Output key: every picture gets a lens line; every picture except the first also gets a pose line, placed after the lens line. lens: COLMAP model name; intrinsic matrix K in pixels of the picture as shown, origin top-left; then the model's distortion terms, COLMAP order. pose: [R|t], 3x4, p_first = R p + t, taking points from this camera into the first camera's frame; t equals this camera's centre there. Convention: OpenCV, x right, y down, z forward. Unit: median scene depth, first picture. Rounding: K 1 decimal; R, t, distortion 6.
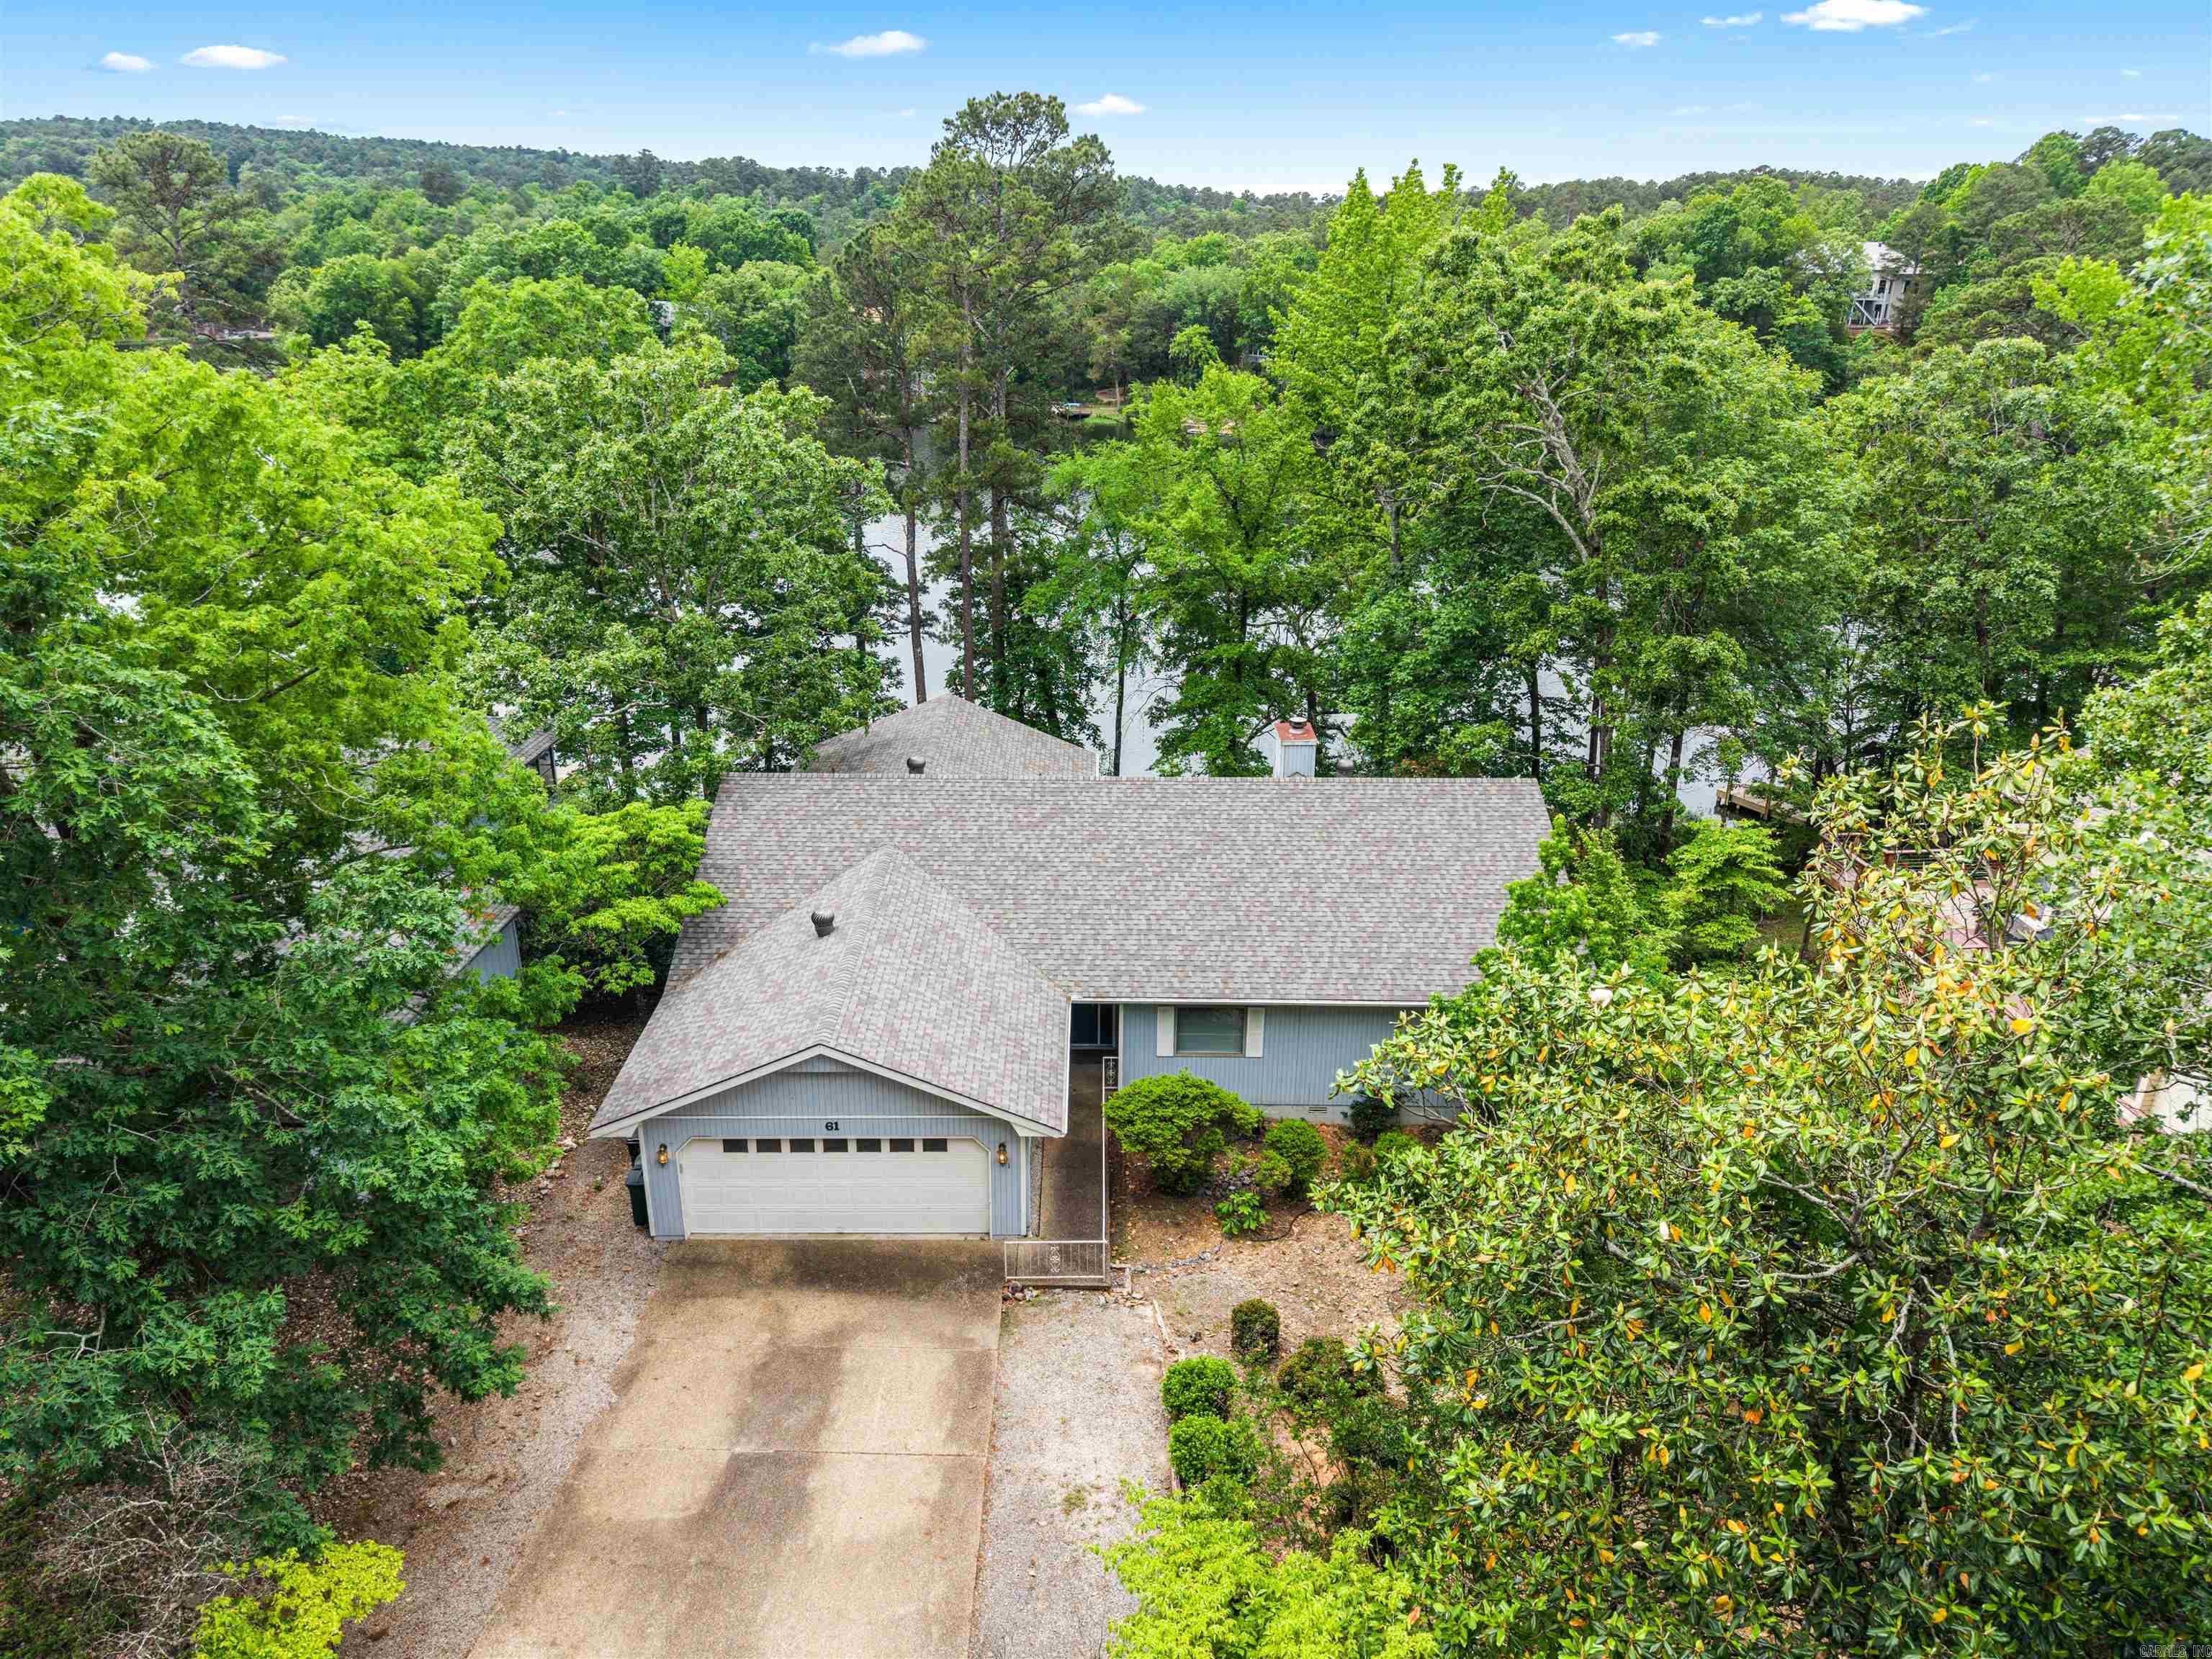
lens RADIAL K [[1490.2, 0, 1106.0], [0, 1490.2, 829.5], [0, 0, 1]] dist [0.059932, -0.039902]
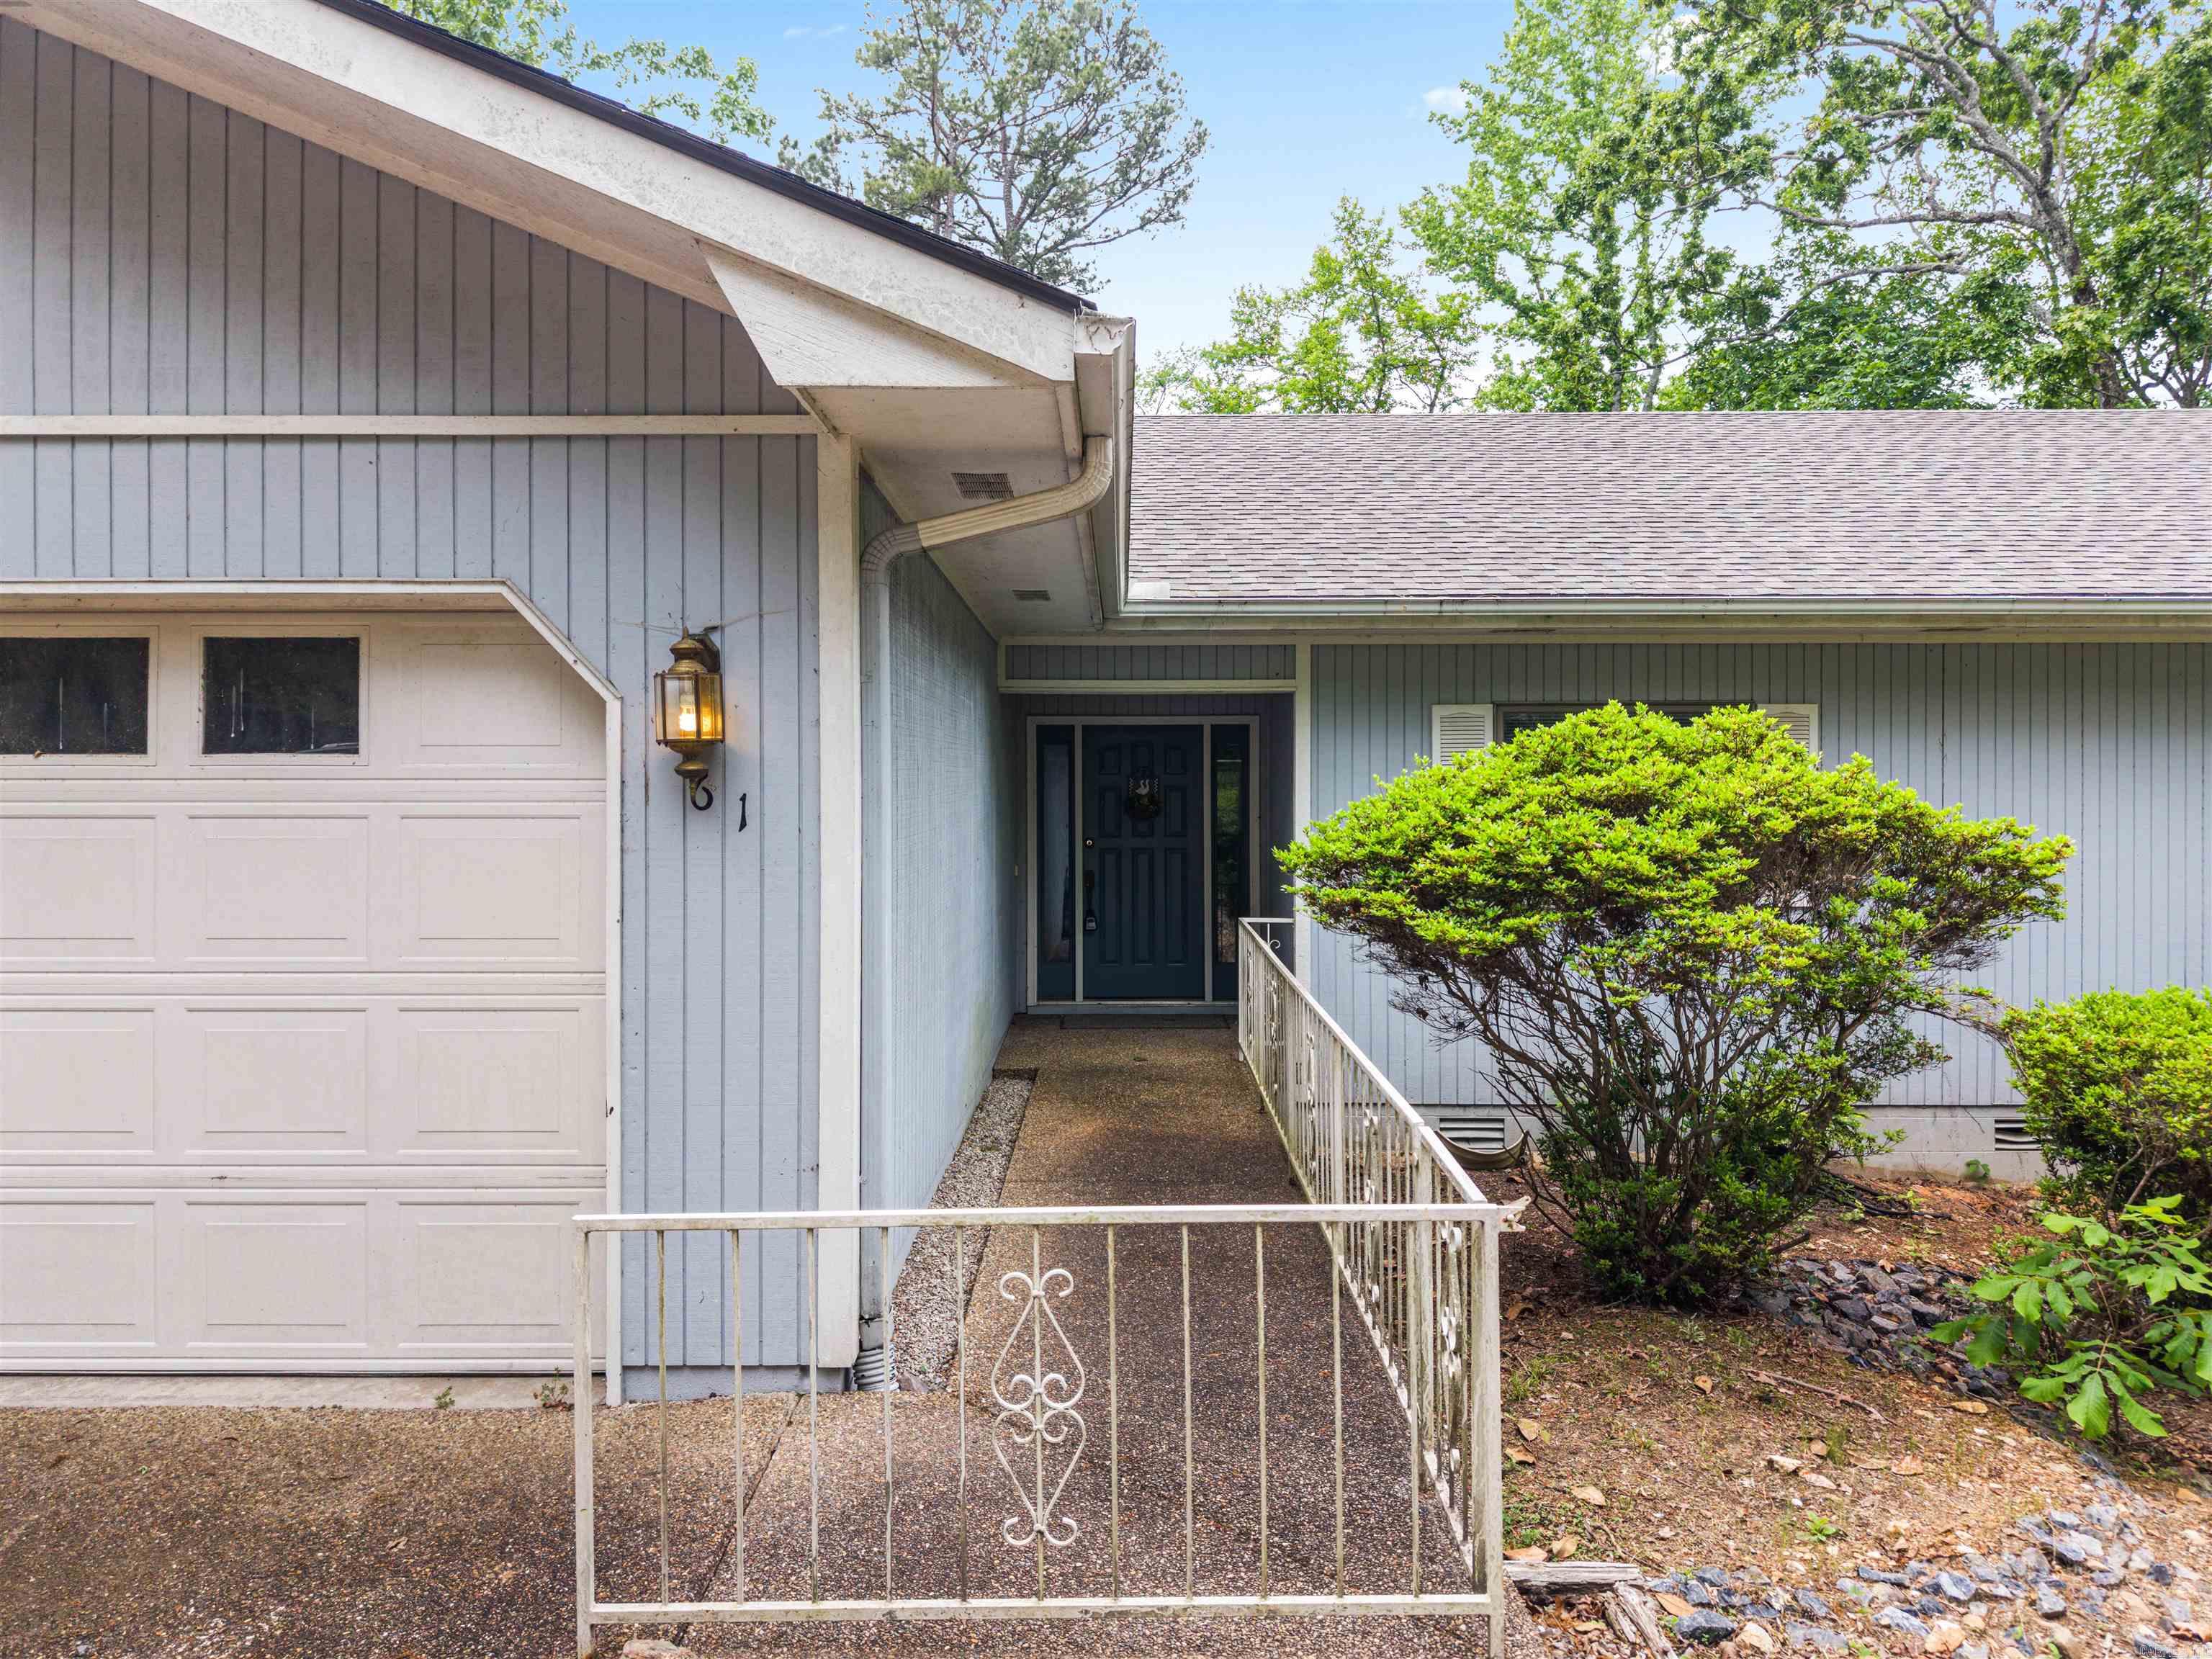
lens RADIAL K [[1490.2, 0, 1106.0], [0, 1490.2, 829.5], [0, 0, 1]] dist [0.059932, -0.039902]
pose [[0.999962, 0.006663, -0.005590, -0.027601], [-0.008092, 0.948314, -0.317230, 0.273752], [0.003188, 0.317263, 0.948332, 0.854746]]
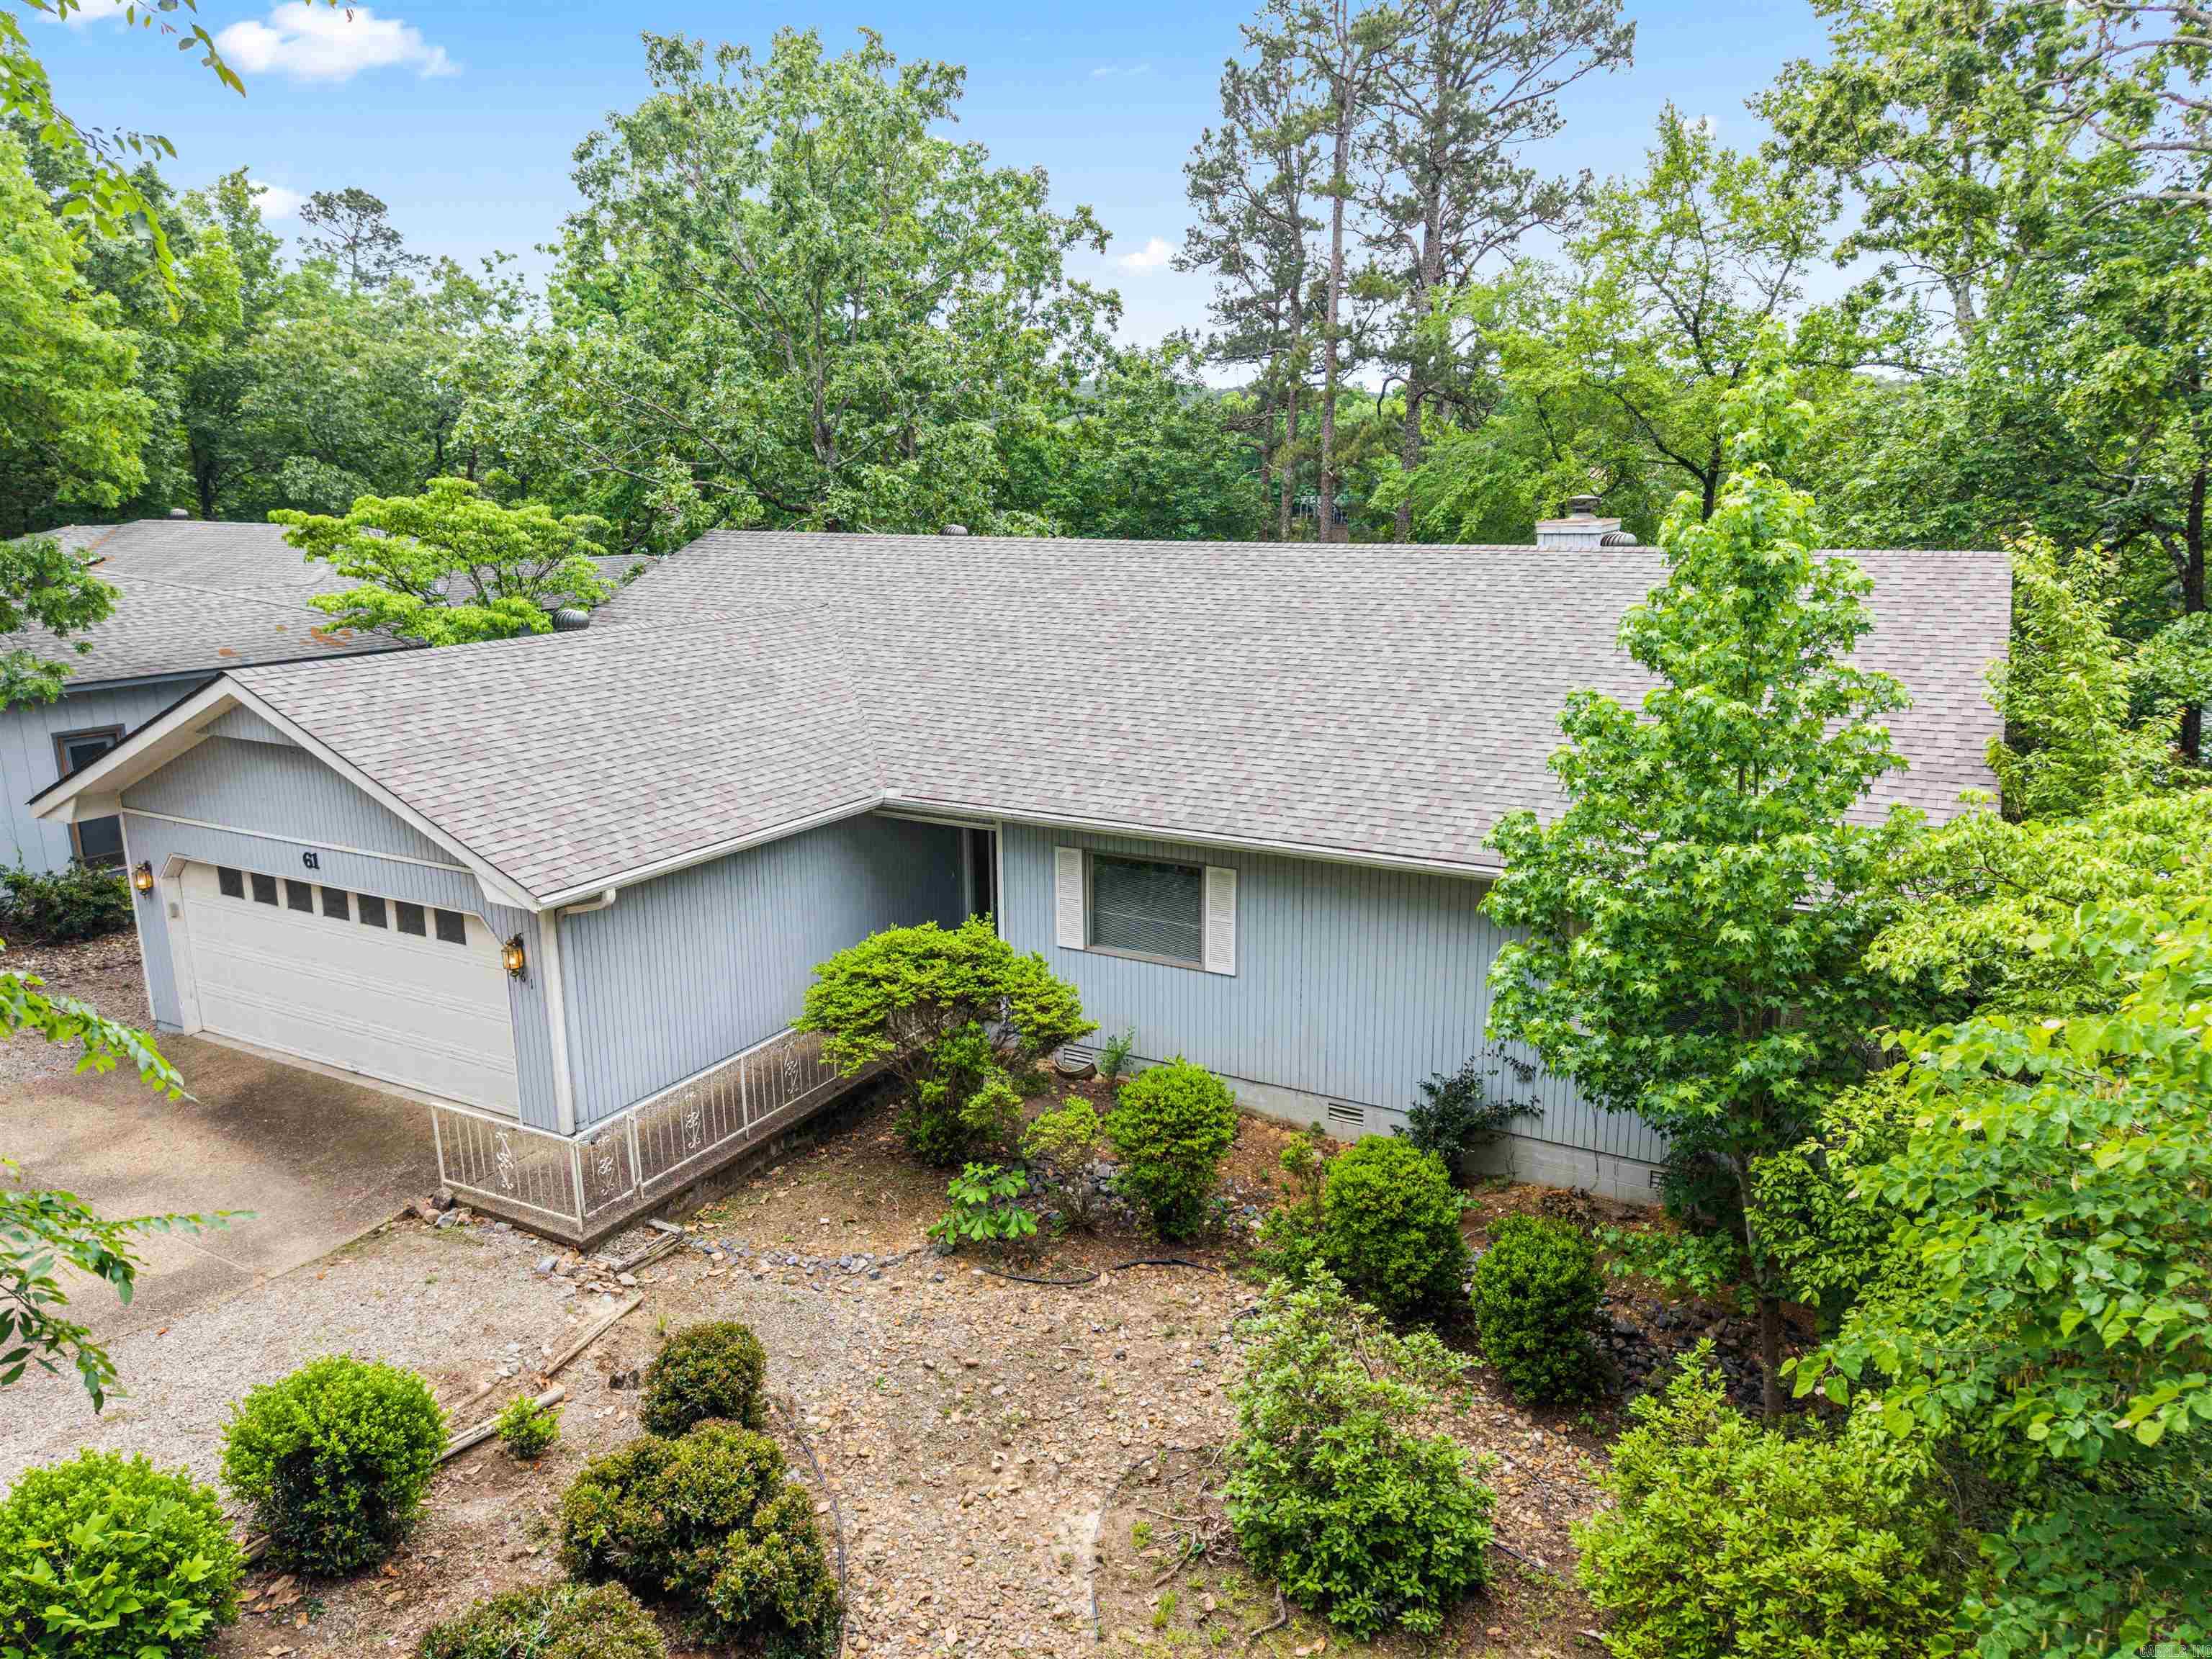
lens RADIAL K [[1490.2, 0, 1106.0], [0, 1490.2, 829.5], [0, 0, 1]] dist [0.059932, -0.039902]
pose [[0.881320, 0.110759, -0.459355, 0.349086], [-0.159450, 0.984829, -0.068460, 0.175365], [0.444804, 0.133580, 0.885610, 0.610647]]
